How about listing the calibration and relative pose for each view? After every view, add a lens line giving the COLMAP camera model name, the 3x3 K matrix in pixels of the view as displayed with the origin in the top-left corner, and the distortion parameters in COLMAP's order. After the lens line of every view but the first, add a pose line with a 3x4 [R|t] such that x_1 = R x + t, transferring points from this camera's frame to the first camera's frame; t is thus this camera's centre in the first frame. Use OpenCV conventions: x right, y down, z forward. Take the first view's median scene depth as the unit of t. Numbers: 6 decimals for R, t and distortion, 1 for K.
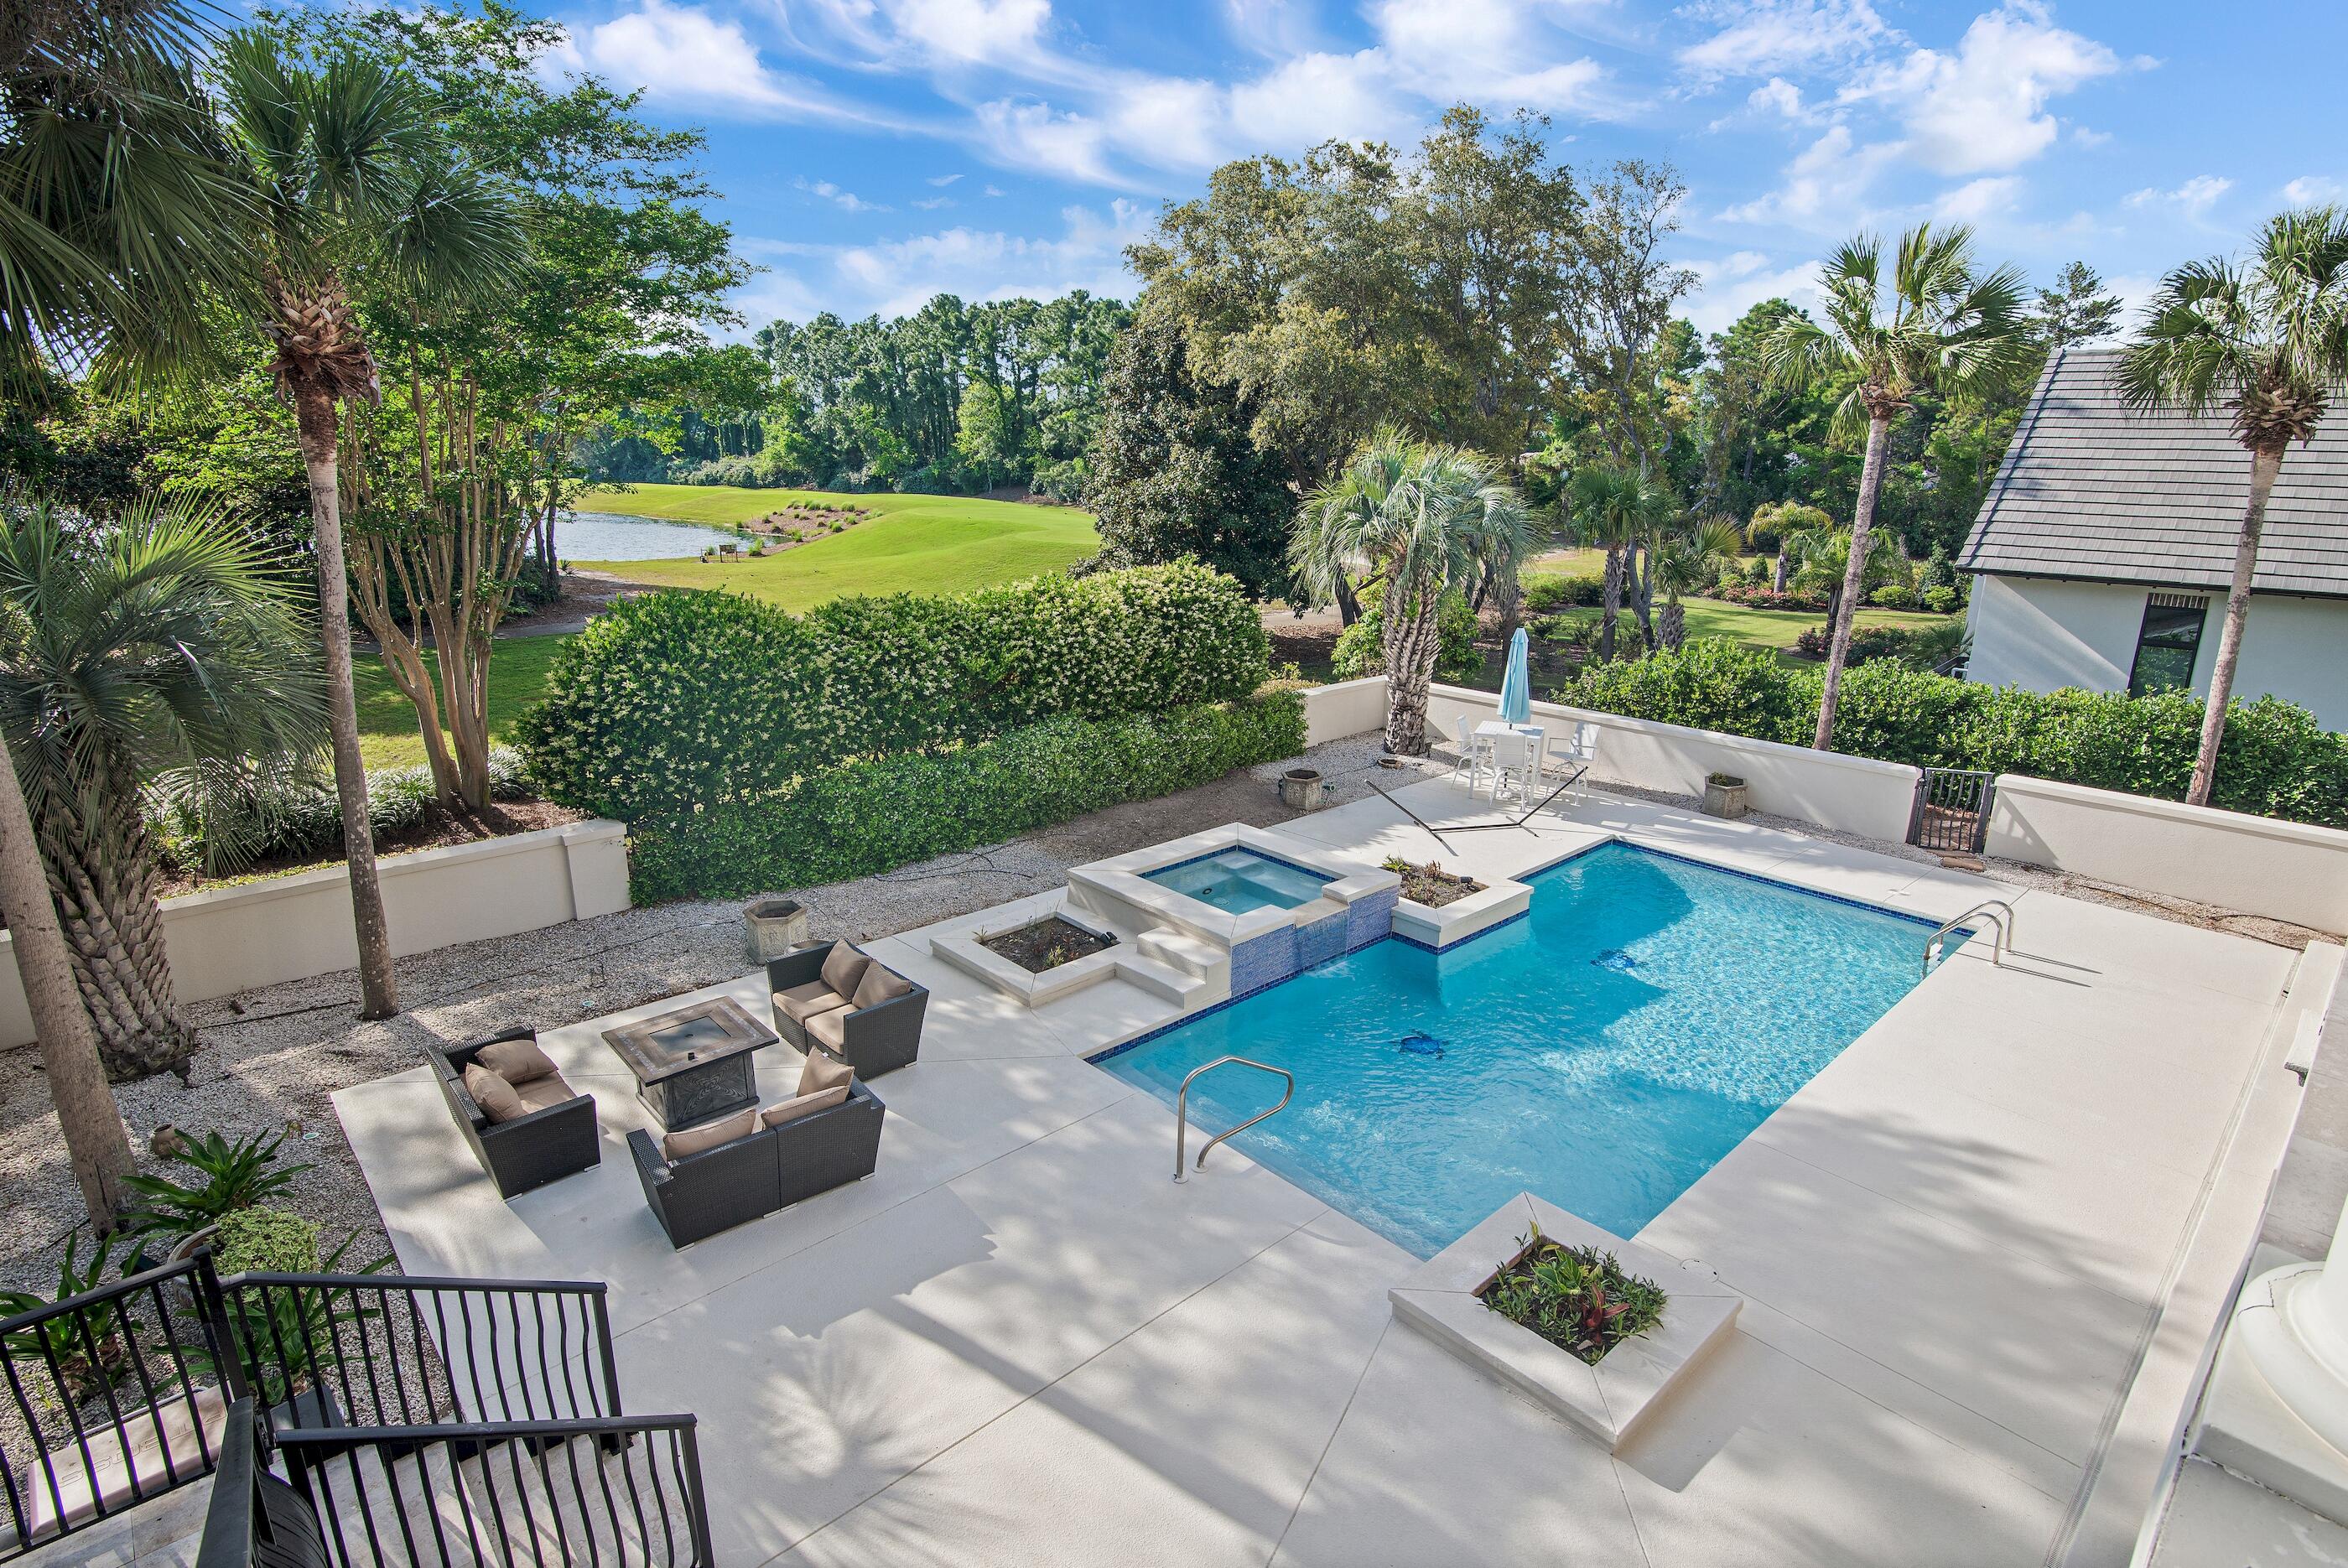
lens RADIAL K [[1179.0, 0, 1162.0], [0, 1179.0, 776.9], [0, 0, 1]] dist [-0.018156, 0.000160]
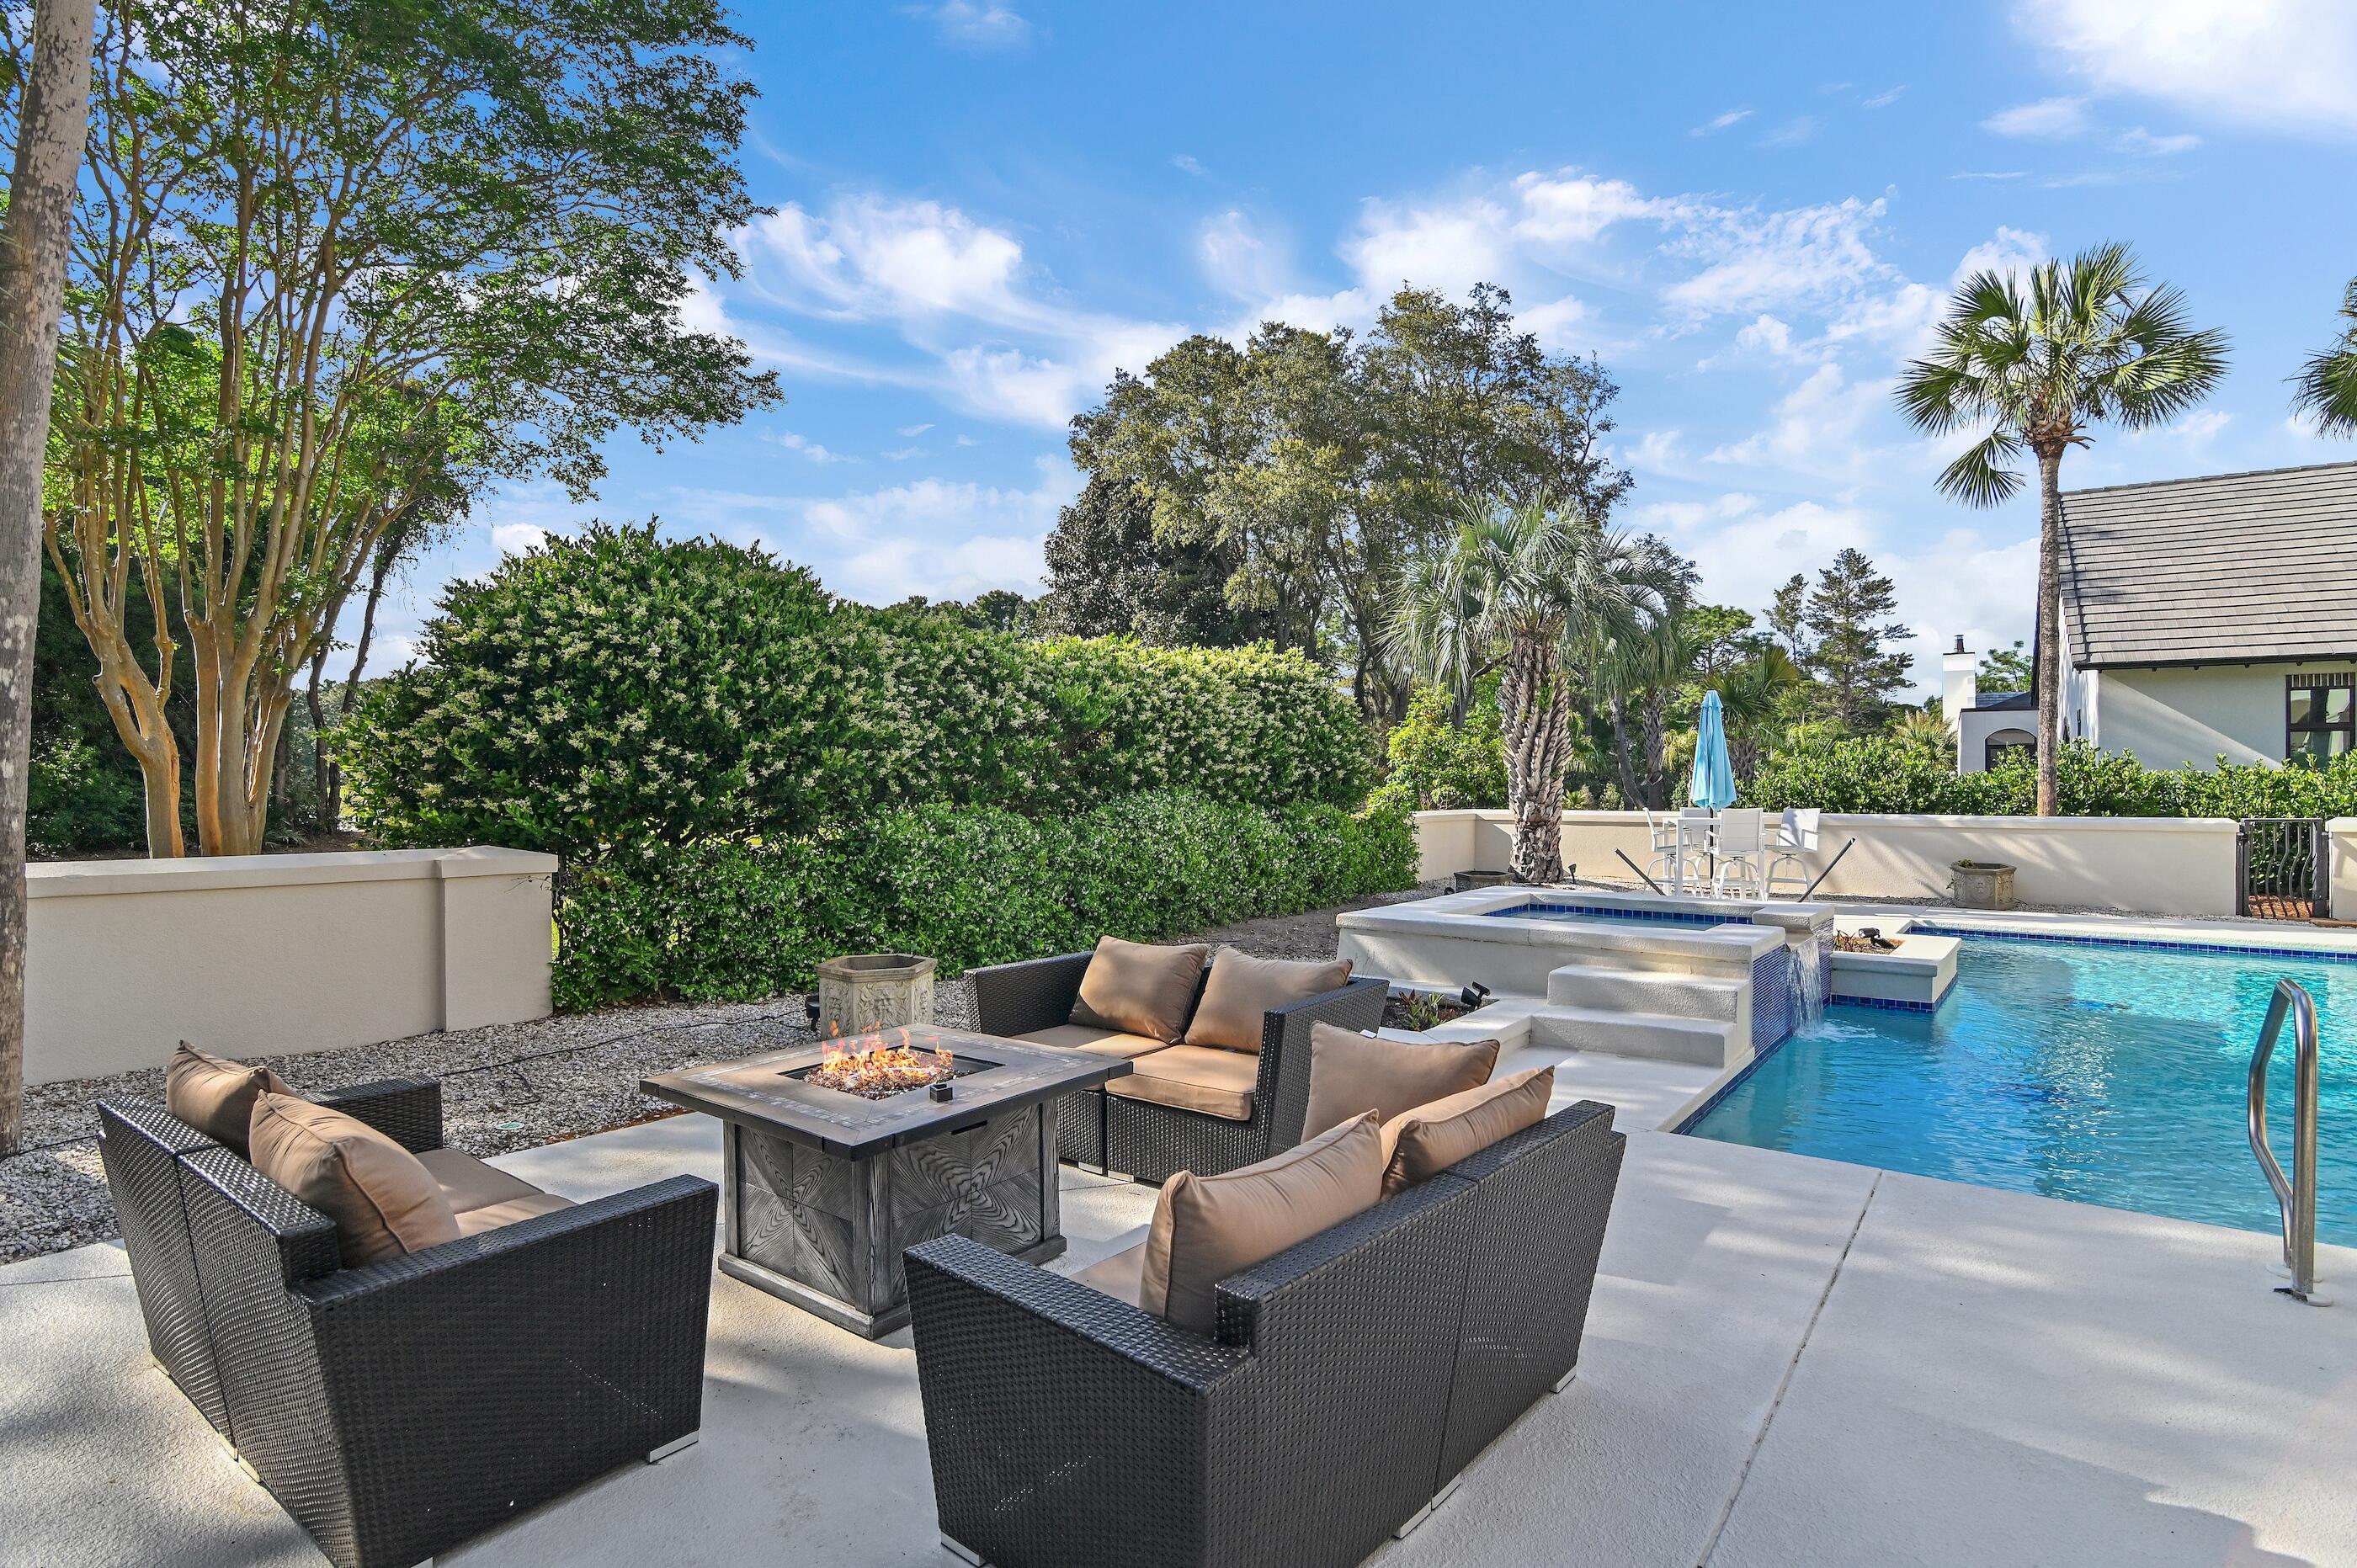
lens RADIAL K [[1174.6, 0, 1174.9], [0, 1174.6, 780.0], [0, 0, 1]] dist [-0.015438, 0.000032]
pose [[0.984554, -0.009632, 0.174815, -0.200265], [0.056369, 0.962759, -0.264420, 0.125408], [-0.165757, 0.270190, 0.948431, 0.317164]]
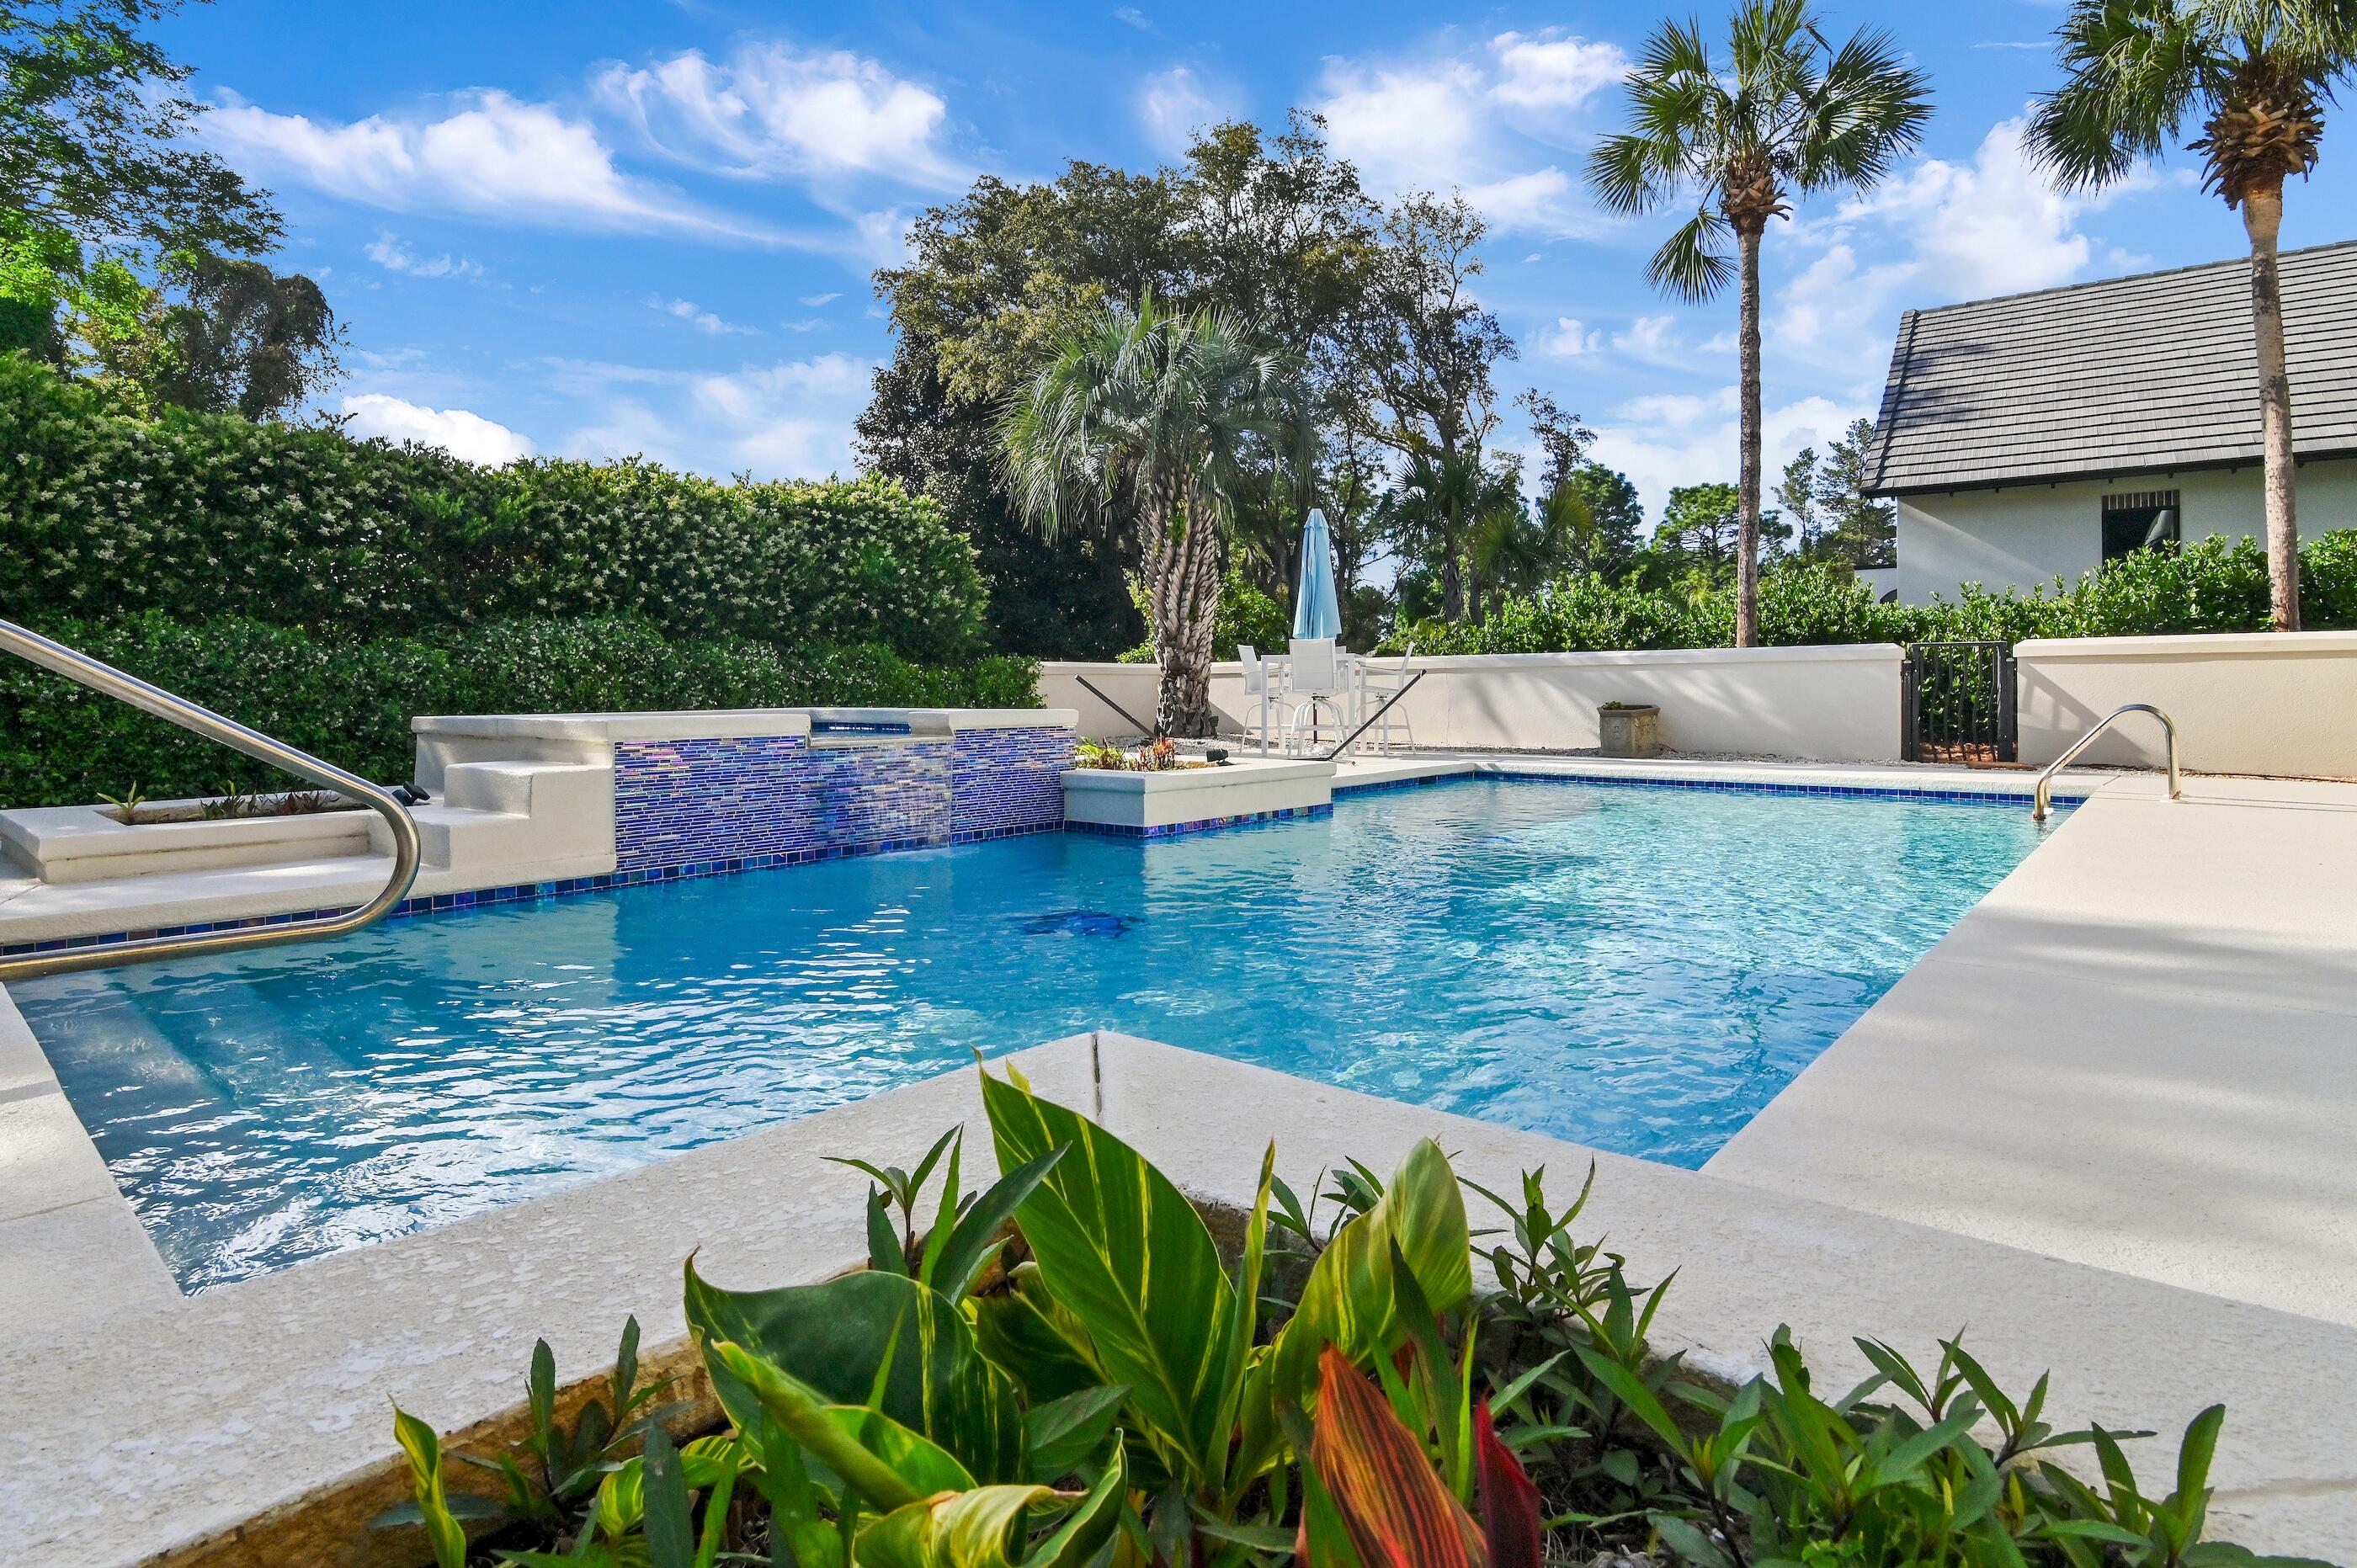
lens RADIAL K [[1184.0, 0, 1167.2], [0, 1184.0, 697.8], [0, 0, 1]] dist [-0.018695, -0.000860]
pose [[0.993896, -0.018999, 0.108671, 0.138720], [0.046732, 0.964819, -0.258730, 0.161518], [-0.099932, 0.262229, 0.959817, 0.363958]]
